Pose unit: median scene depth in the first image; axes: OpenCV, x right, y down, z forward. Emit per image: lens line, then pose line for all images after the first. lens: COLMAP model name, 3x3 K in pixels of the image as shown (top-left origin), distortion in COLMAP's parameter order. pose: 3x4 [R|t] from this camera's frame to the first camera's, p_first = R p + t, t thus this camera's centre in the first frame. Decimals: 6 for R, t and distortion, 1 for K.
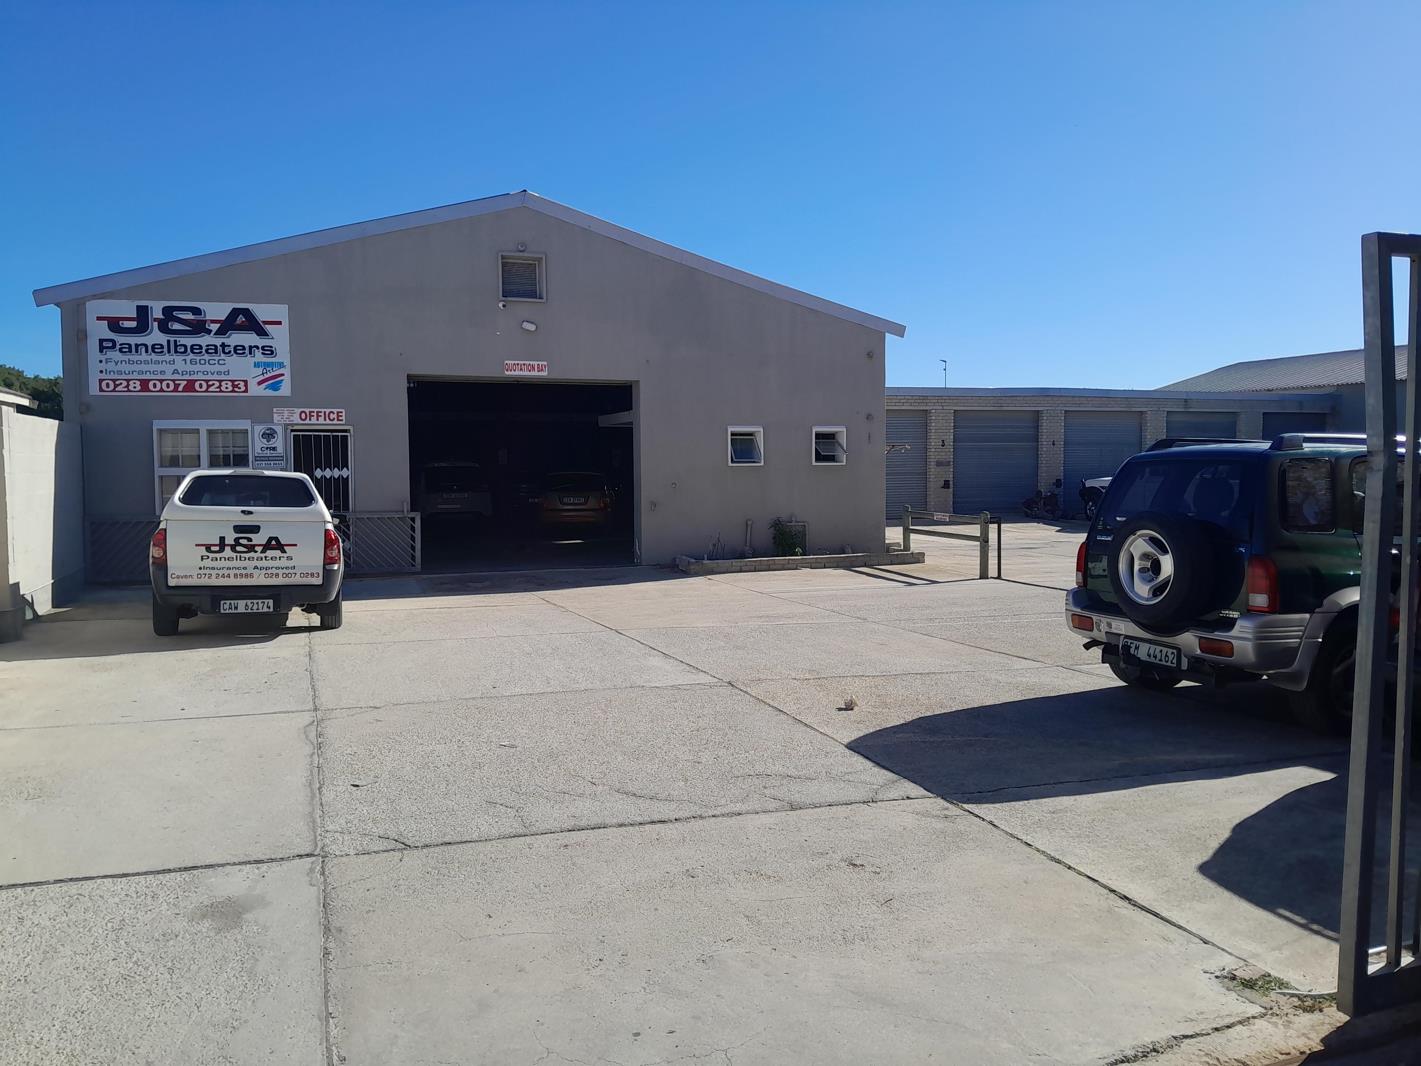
lens RADIAL K [[1094.2, 0, 710.5], [0, 1094.2, 533.0], [0, 0, 1]] dist [0.101334, -0.211448]
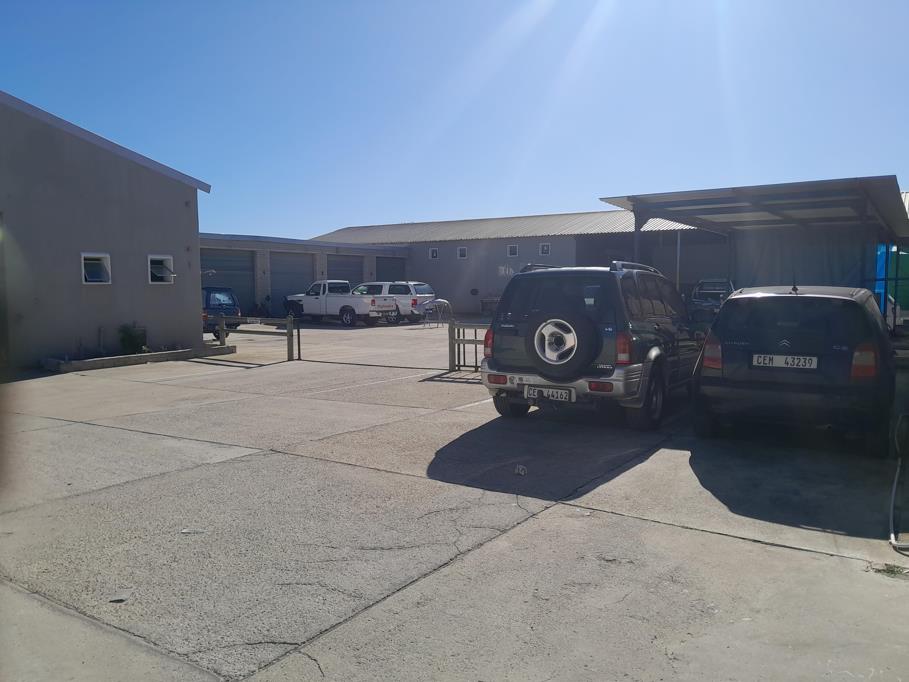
lens RADIAL K [[699.9, 0, 454.5], [0, 699.9, 341.0], [0, 0, 1]] dist [0.101334, -0.211448]
pose [[0.803803, -0.046018, 0.593113, -0.305552], [0.038224, 0.998939, 0.025702, -0.002172], [-0.593666, 0.002012, 0.804709, 0.229331]]
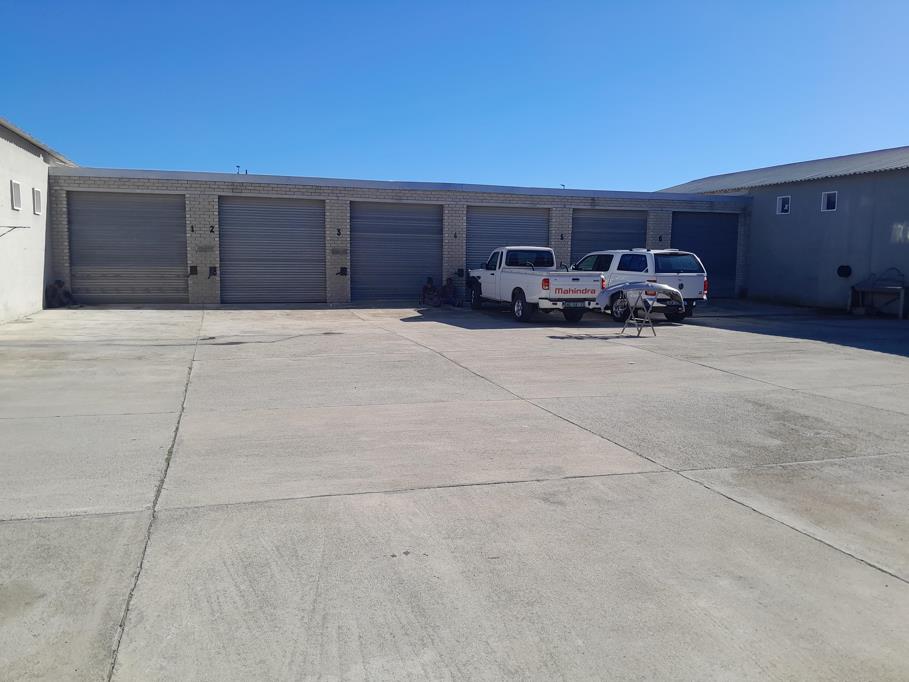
lens RADIAL K [[699.9, 0, 454.5], [0, 699.9, 341.0], [0, 0, 1]] dist [0.101334, -0.211448]
pose [[0.999049, 0.022378, -0.037427, 1.604742], [-0.020415, 0.998437, 0.052032, -0.066520], [0.038533, -0.051219, 0.997944, 1.476234]]
